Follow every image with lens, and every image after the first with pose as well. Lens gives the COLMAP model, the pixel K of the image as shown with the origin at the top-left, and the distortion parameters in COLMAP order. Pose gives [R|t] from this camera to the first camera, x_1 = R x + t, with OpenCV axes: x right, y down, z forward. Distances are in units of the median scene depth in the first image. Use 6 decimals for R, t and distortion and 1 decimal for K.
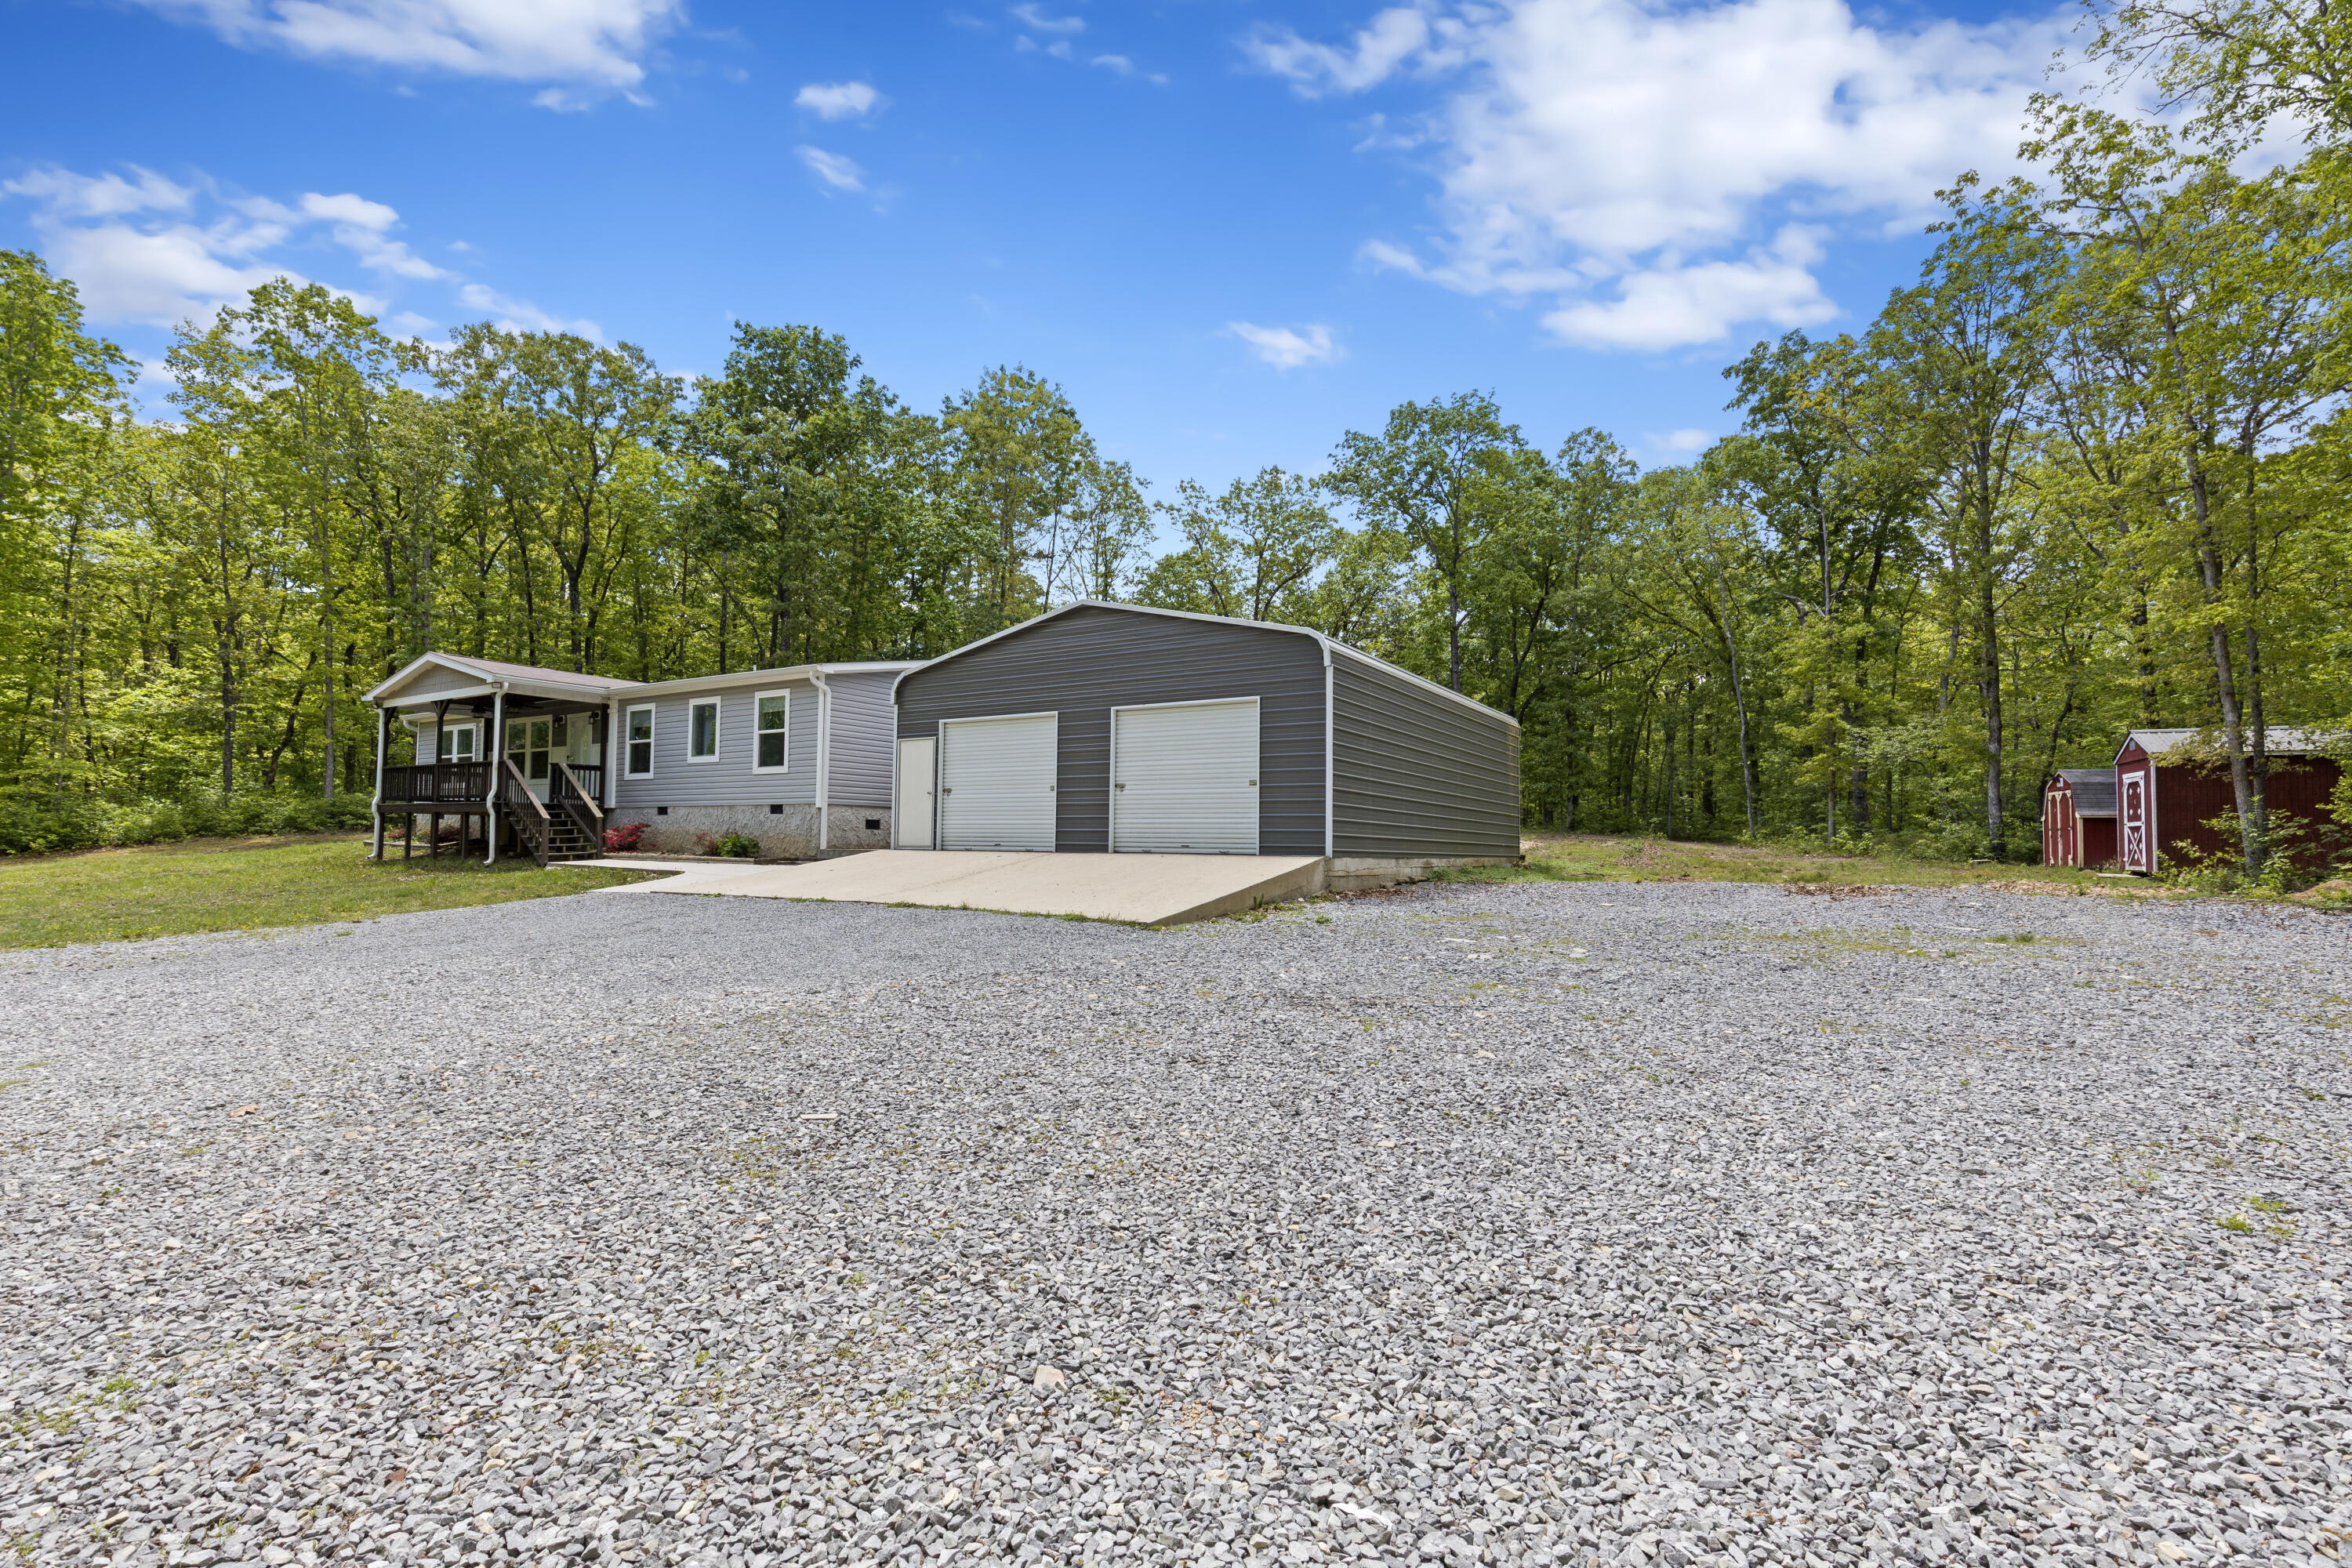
lens RADIAL K [[1075.6, 0, 1176.0], [0, 1075.6, 784.0], [0, 0, 1]] dist [-0.001906, -0.000921]
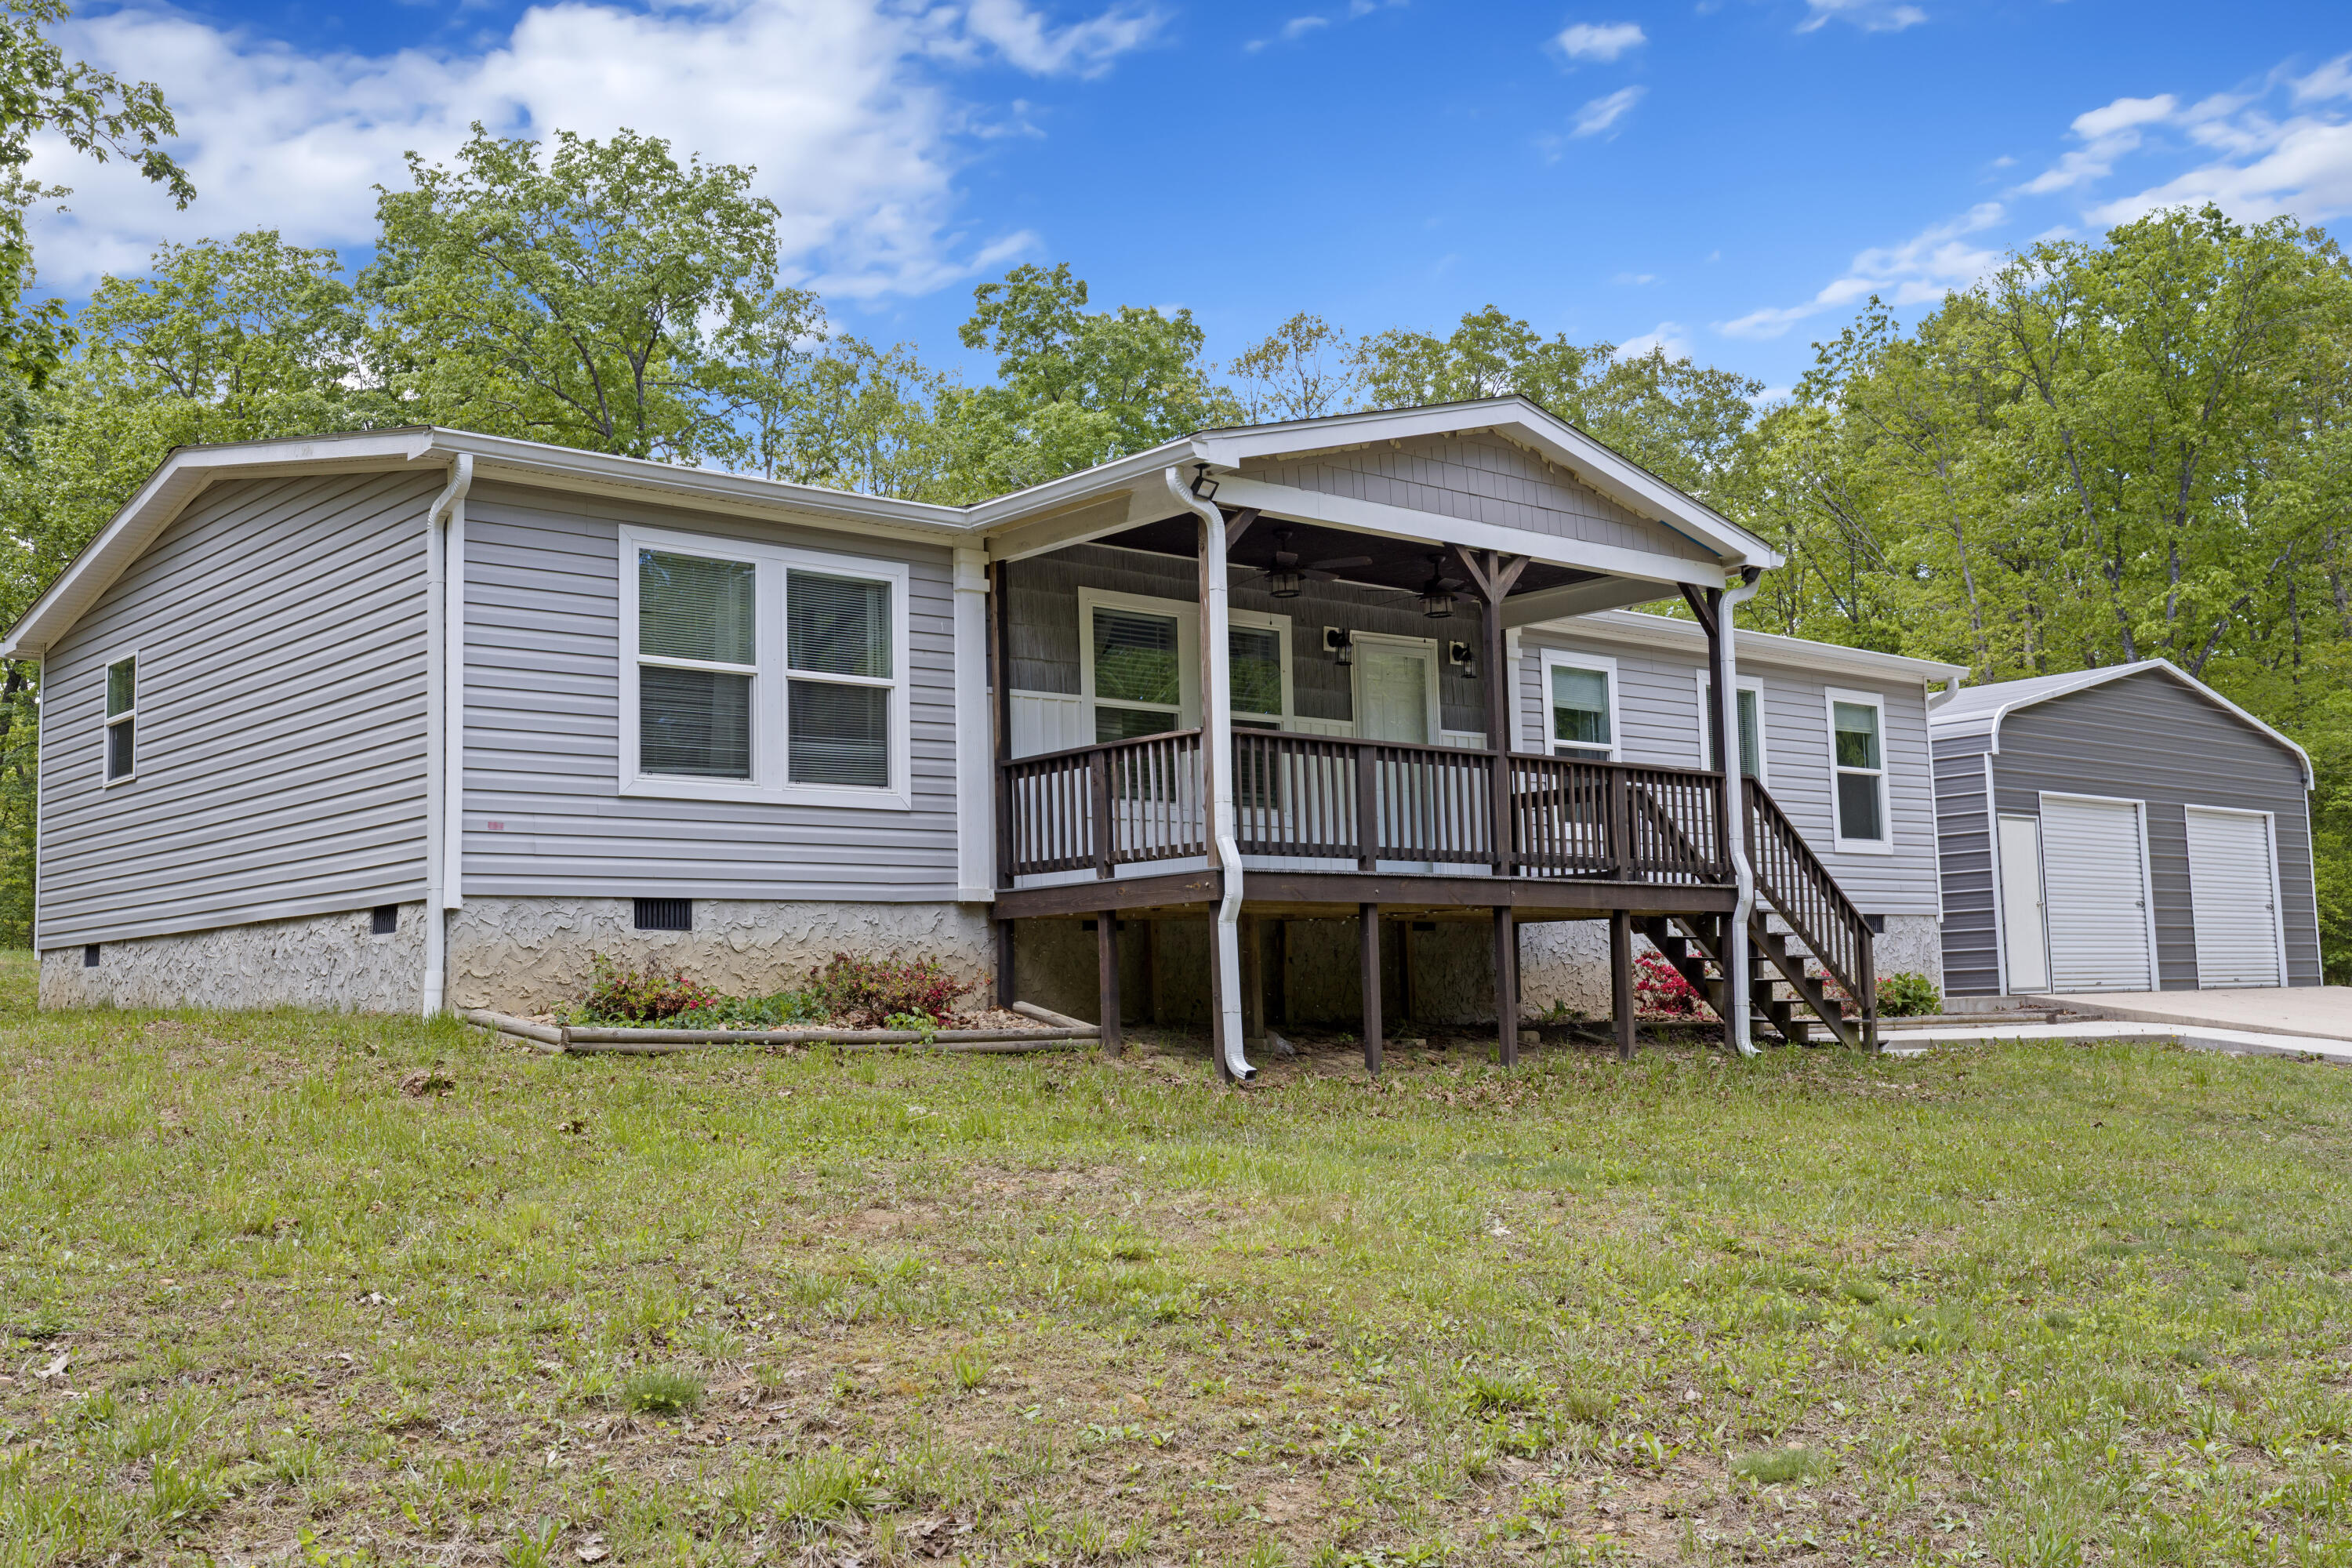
lens RADIAL K [[2270.1, 0, 1176.0], [0, 2270.1, 784.0], [0, 0, 1]] dist [-0.003231, 0.001800]
pose [[0.285157, 0.087406, 0.954487, -1.375317], [-0.017876, 0.996145, -0.085880, 0.051358], [-0.958314, 0.007426, 0.285621, 0.921633]]
